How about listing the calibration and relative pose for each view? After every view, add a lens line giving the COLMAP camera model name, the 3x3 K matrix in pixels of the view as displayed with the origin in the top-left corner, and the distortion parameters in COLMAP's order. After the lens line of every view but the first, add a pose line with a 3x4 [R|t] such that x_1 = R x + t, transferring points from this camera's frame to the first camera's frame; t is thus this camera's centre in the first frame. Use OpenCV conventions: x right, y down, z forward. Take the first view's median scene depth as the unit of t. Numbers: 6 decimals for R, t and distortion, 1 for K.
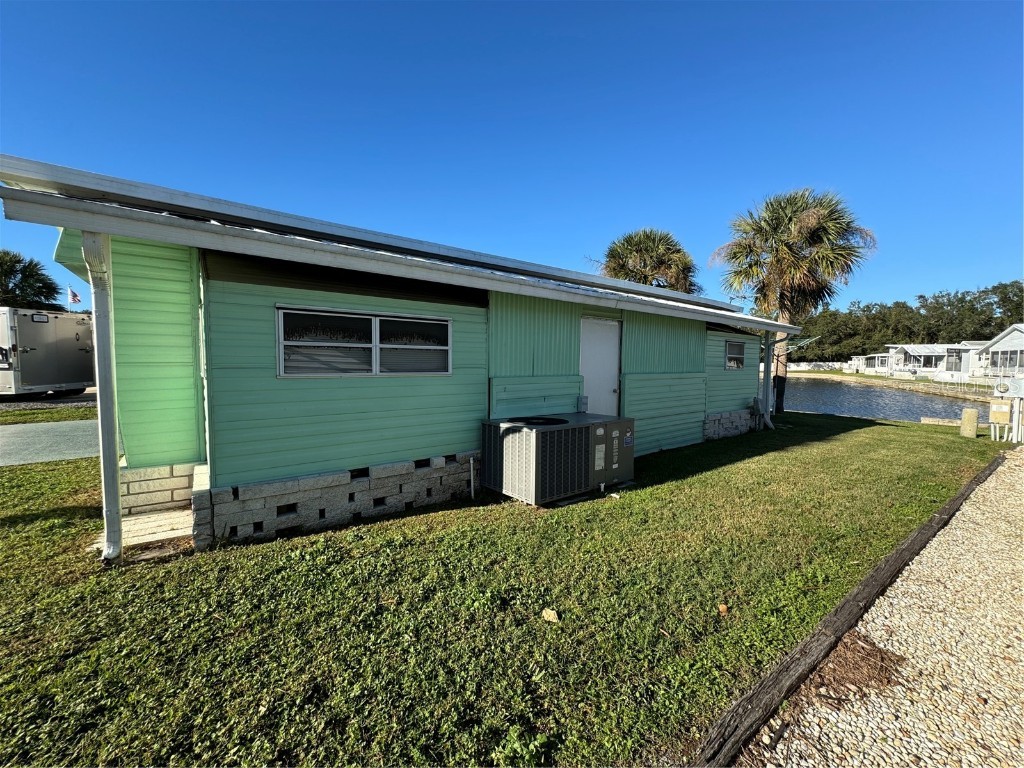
lens RADIAL K [[409.9, 0, 512.0], [0, 409.9, 384.0], [0, 0, 1]] dist [0.000164, 0.000084]
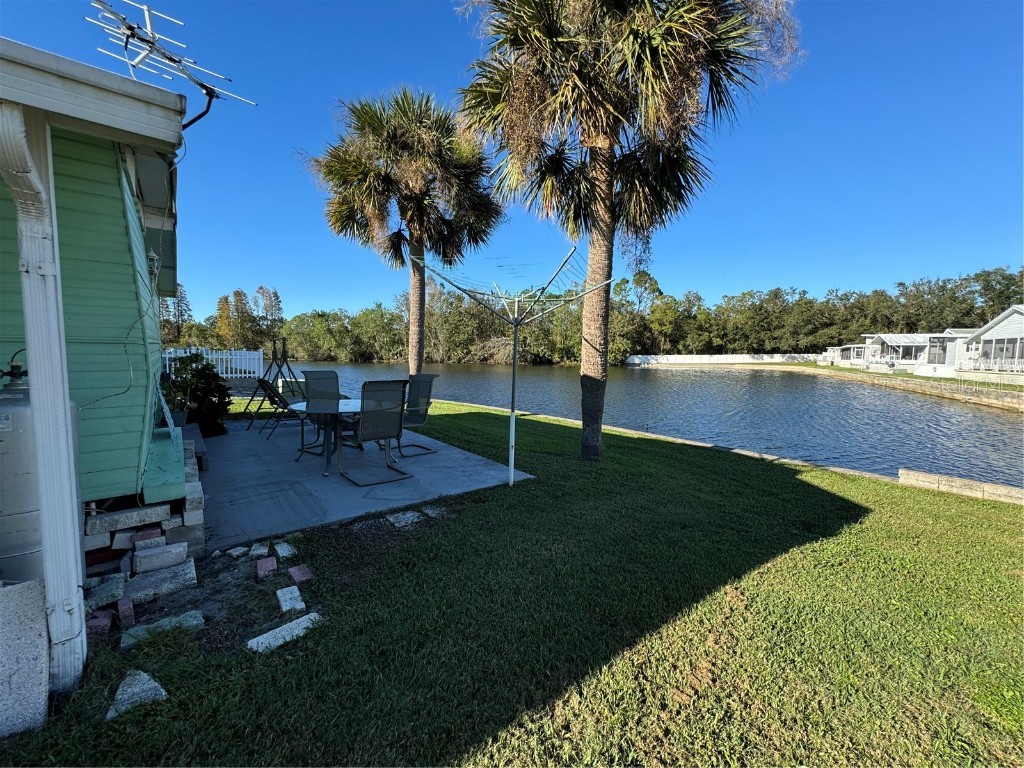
lens RADIAL K [[409.9, 0, 512.0], [0, 409.9, 384.0], [0, 0, 1]] dist [0.000164, 0.000084]
pose [[0.999605, 0.000507, 0.028117, 0.109162], [-0.001096, 0.999780, 0.020942, -0.004004], [-0.028100, -0.020965, 0.999385, 0.110016]]
